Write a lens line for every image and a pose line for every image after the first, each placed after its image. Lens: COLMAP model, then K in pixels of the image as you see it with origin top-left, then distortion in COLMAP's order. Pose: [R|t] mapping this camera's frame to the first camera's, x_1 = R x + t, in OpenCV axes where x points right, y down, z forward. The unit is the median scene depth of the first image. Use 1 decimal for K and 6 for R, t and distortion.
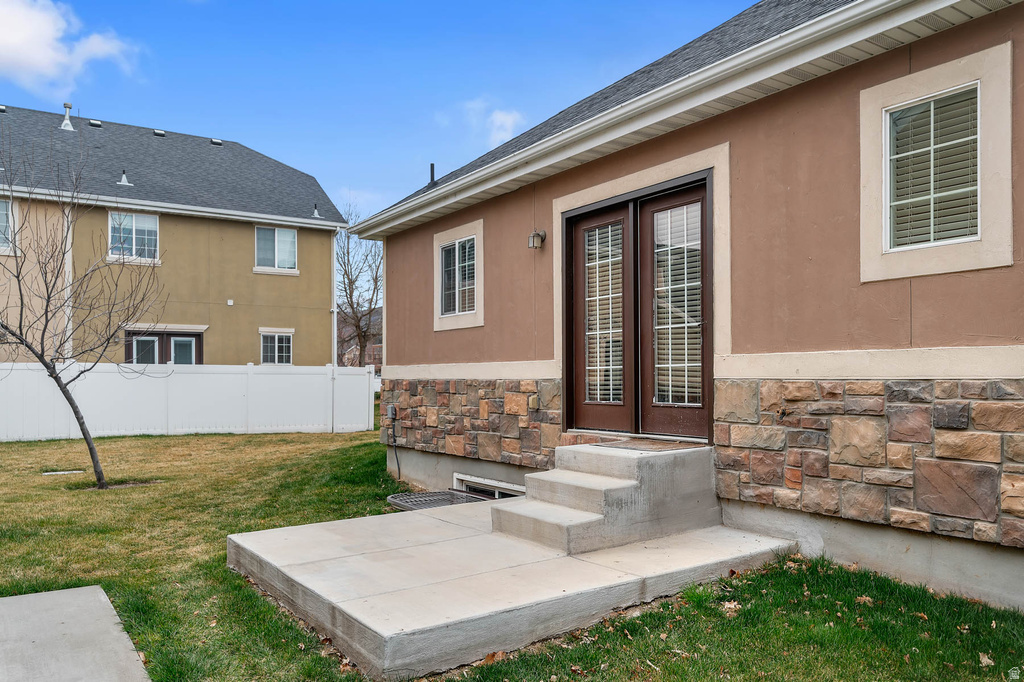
lens RADIAL K [[800.5, 0, 514.4], [0, 800.5, 342.1], [0, 0, 1]] dist [0.005895, 0.000972]
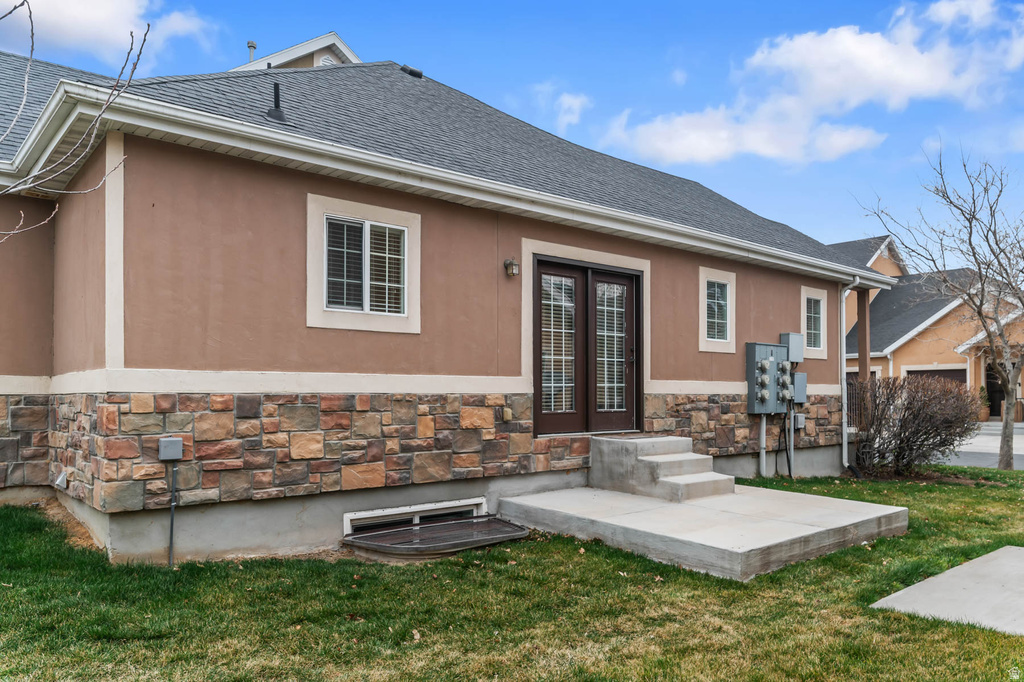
lens RADIAL K [[723.9, 0, 514.8], [0, 723.9, 346.7], [0, 0, 1]] dist [-0.002619, -0.000064]
pose [[-0.124291, 0.065930, 0.990053, -0.919047], [-0.046891, 0.996285, -0.072231, 0.051242], [-0.991137, -0.055402, -0.120738, 1.066813]]
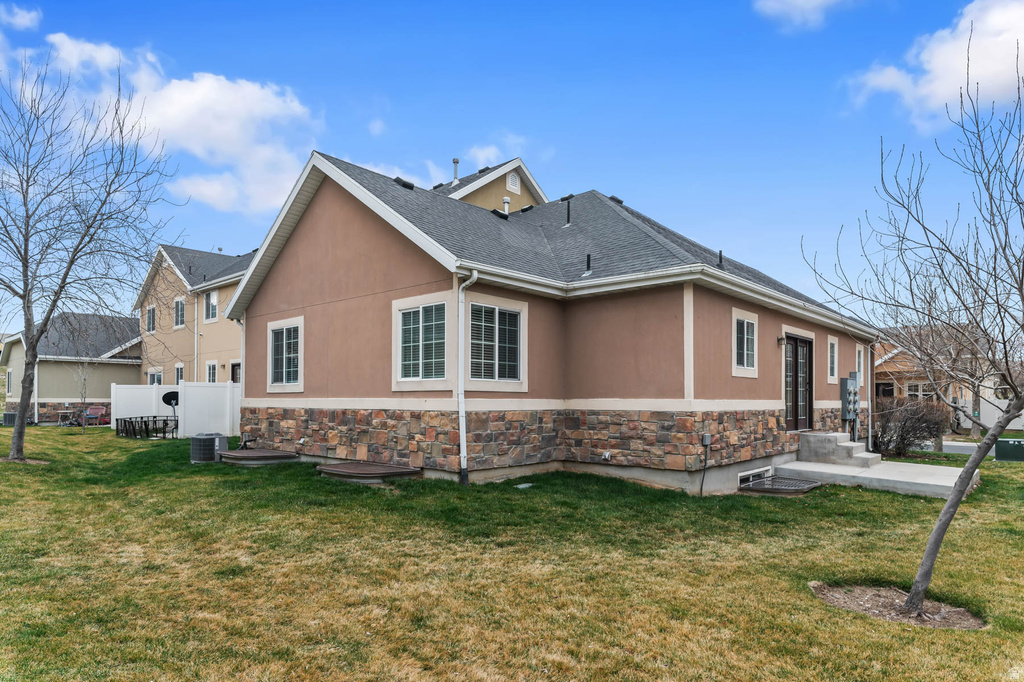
lens RADIAL K [[592.3, 0, 510.7], [0, 592.3, 348.1], [0, 0, 1]] dist [-0.001304, -0.000984]
pose [[-0.247585, 0.079691, 0.965583, -1.202847], [-0.052805, 0.994020, -0.095578, 0.068186], [-0.967426, -0.074651, -0.241896, 1.941509]]
